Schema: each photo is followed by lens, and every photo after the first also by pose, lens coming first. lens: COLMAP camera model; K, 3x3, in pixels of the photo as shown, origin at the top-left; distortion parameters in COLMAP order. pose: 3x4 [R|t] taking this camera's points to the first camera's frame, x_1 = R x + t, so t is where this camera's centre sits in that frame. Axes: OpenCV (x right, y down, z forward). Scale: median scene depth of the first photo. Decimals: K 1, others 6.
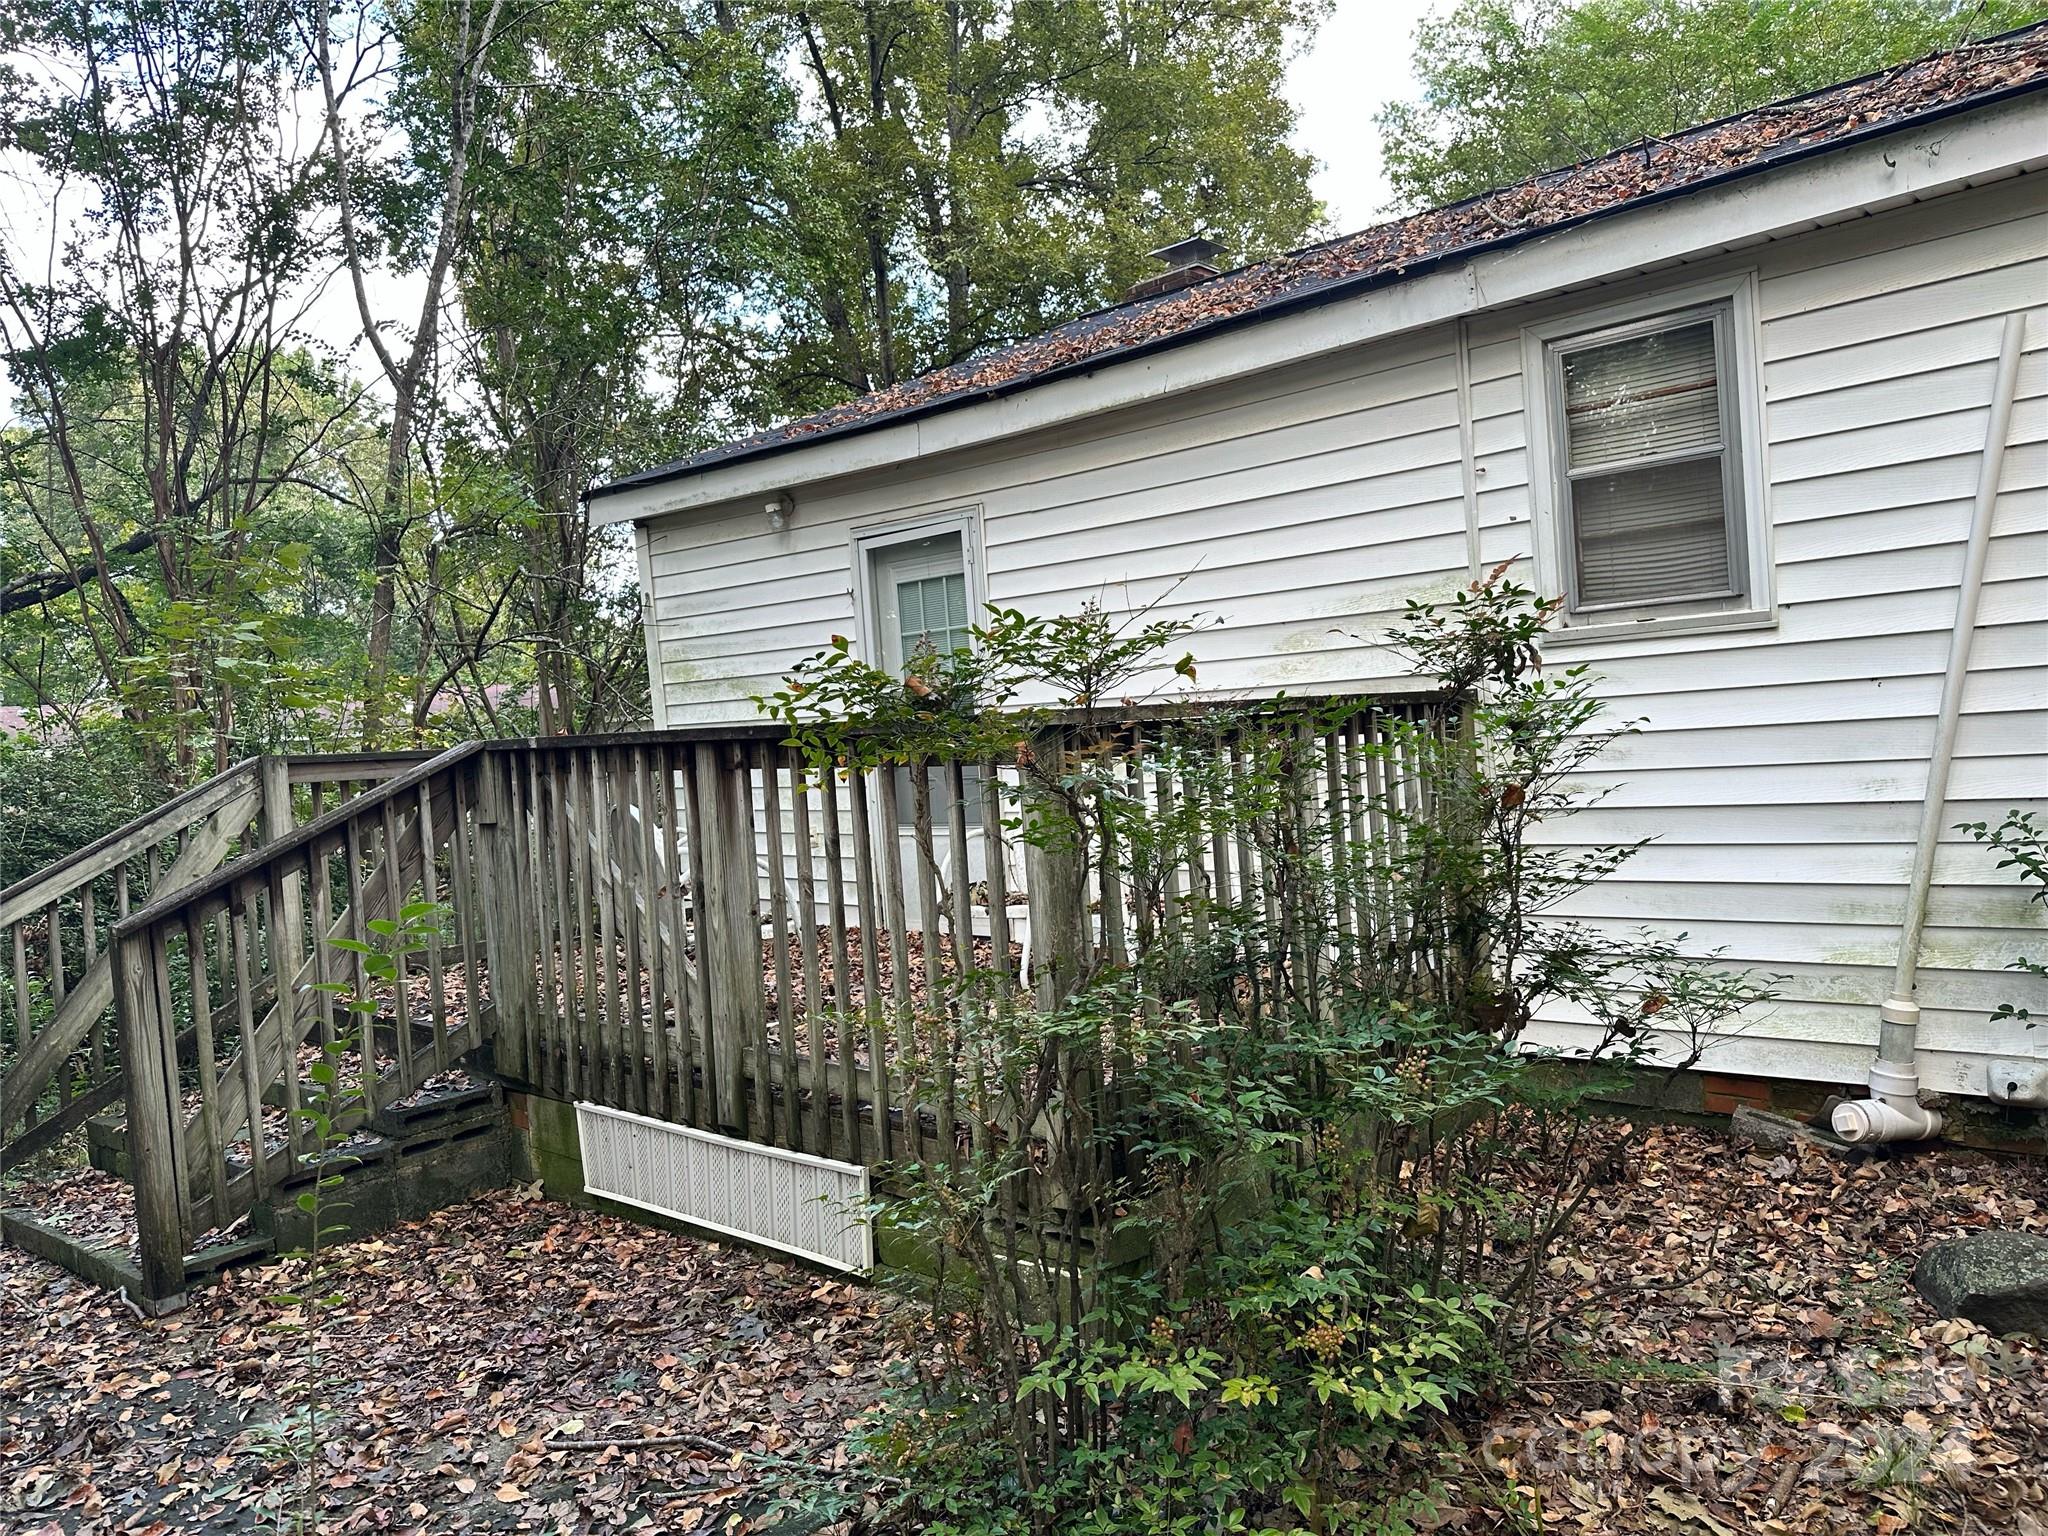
lens RADIAL K [[1393.3, 0, 1023.8], [0, 1393.3, 755.6], [0, 0, 1]] dist [0.121174, -0.196934]
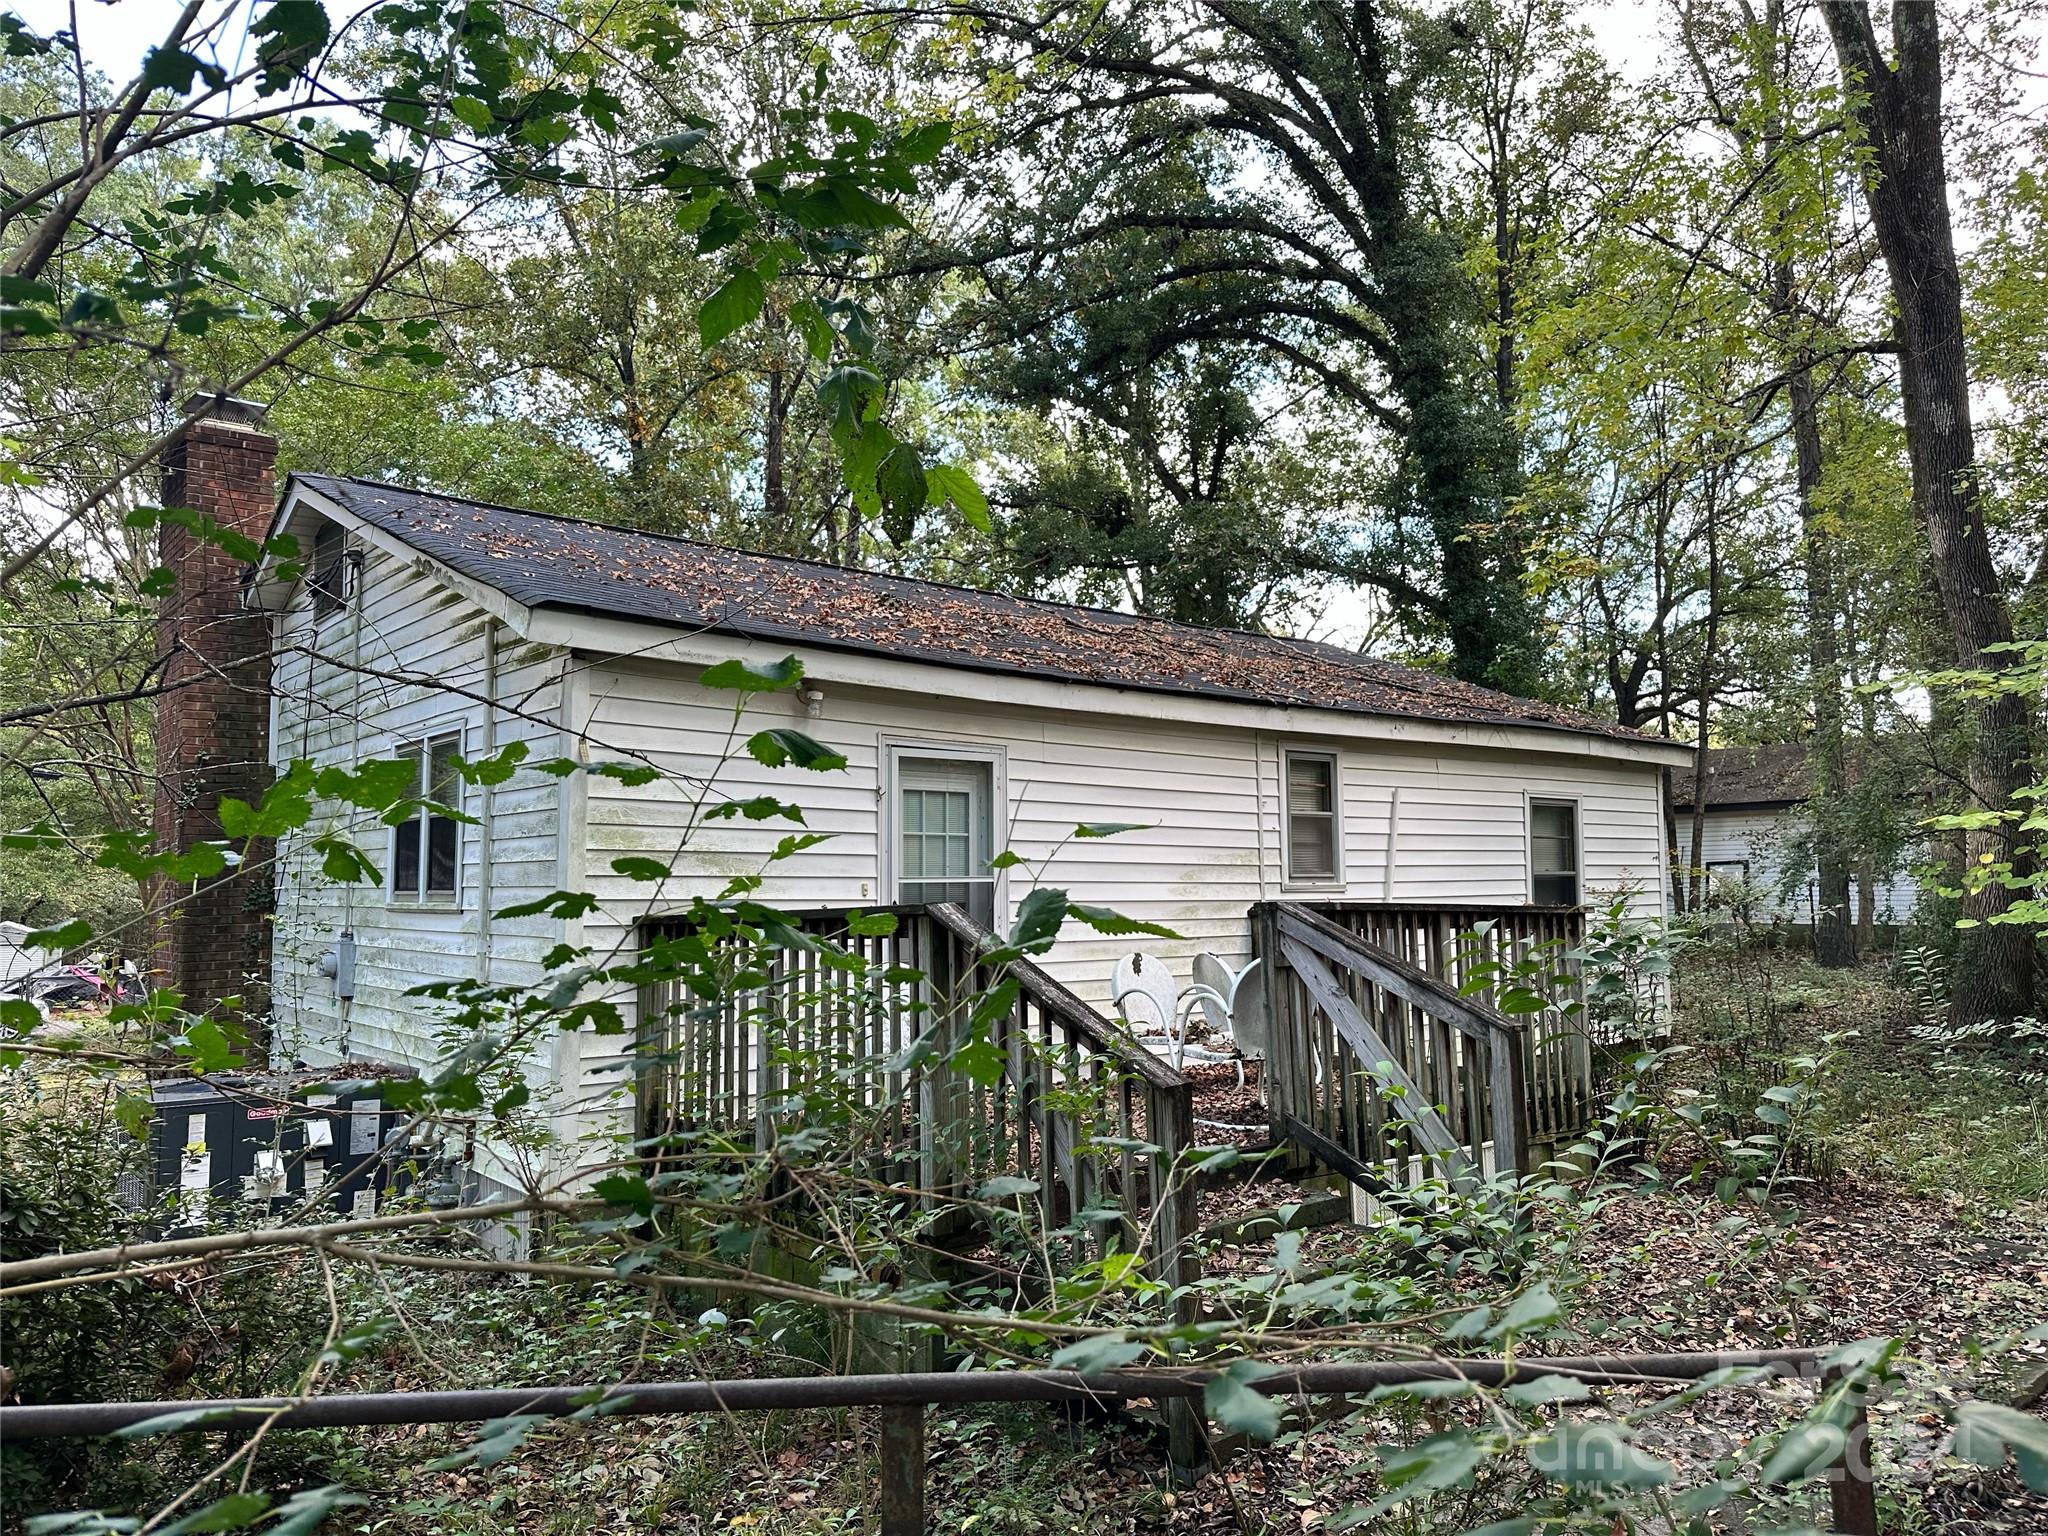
lens RADIAL K [[1393.3, 0, 1023.8], [0, 1393.3, 755.6], [0, 0, 1]] dist [0.121174, -0.196934]
pose [[0.167952, 0.166292, 0.971668, -1.851582], [0.021399, 0.984822, -0.172242, 0.077764], [-0.985563, 0.049721, 0.161844, 1.098345]]
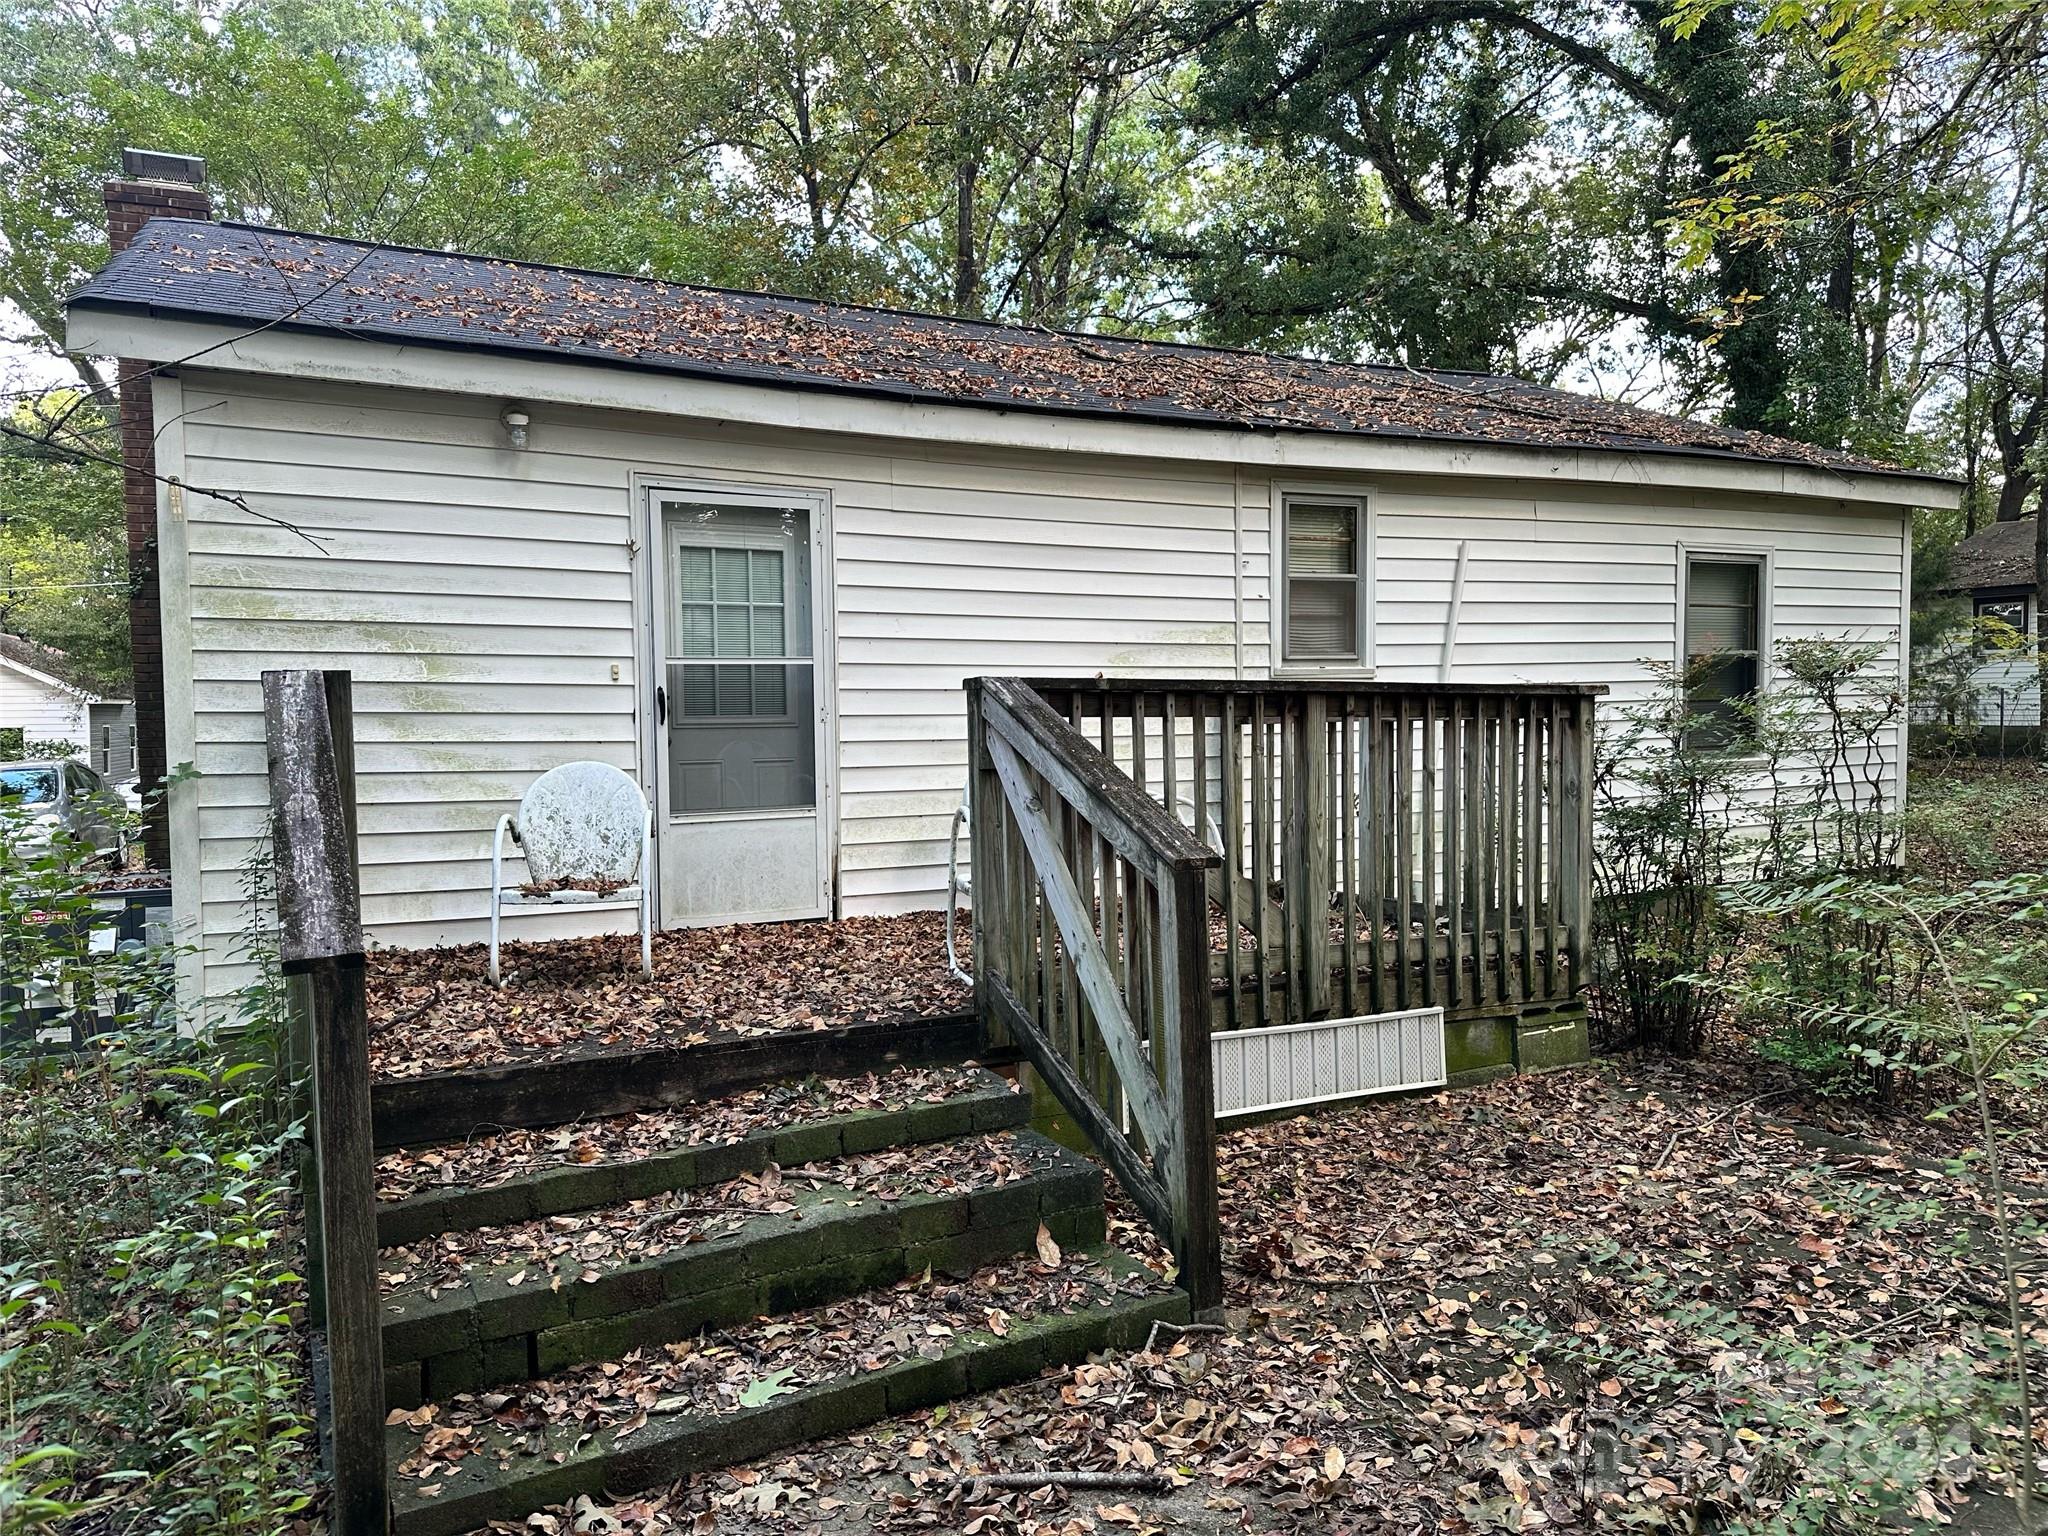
lens RADIAL K [[1393.3, 0, 1023.8], [0, 1393.3, 755.6], [0, 0, 1]] dist [0.121174, -0.196934]
pose [[0.391956, 0.034543, 0.919335, -1.291276], [0.006920, 0.999156, -0.040492, 0.079613], [-0.919958, 0.022233, 0.391386, 0.676200]]
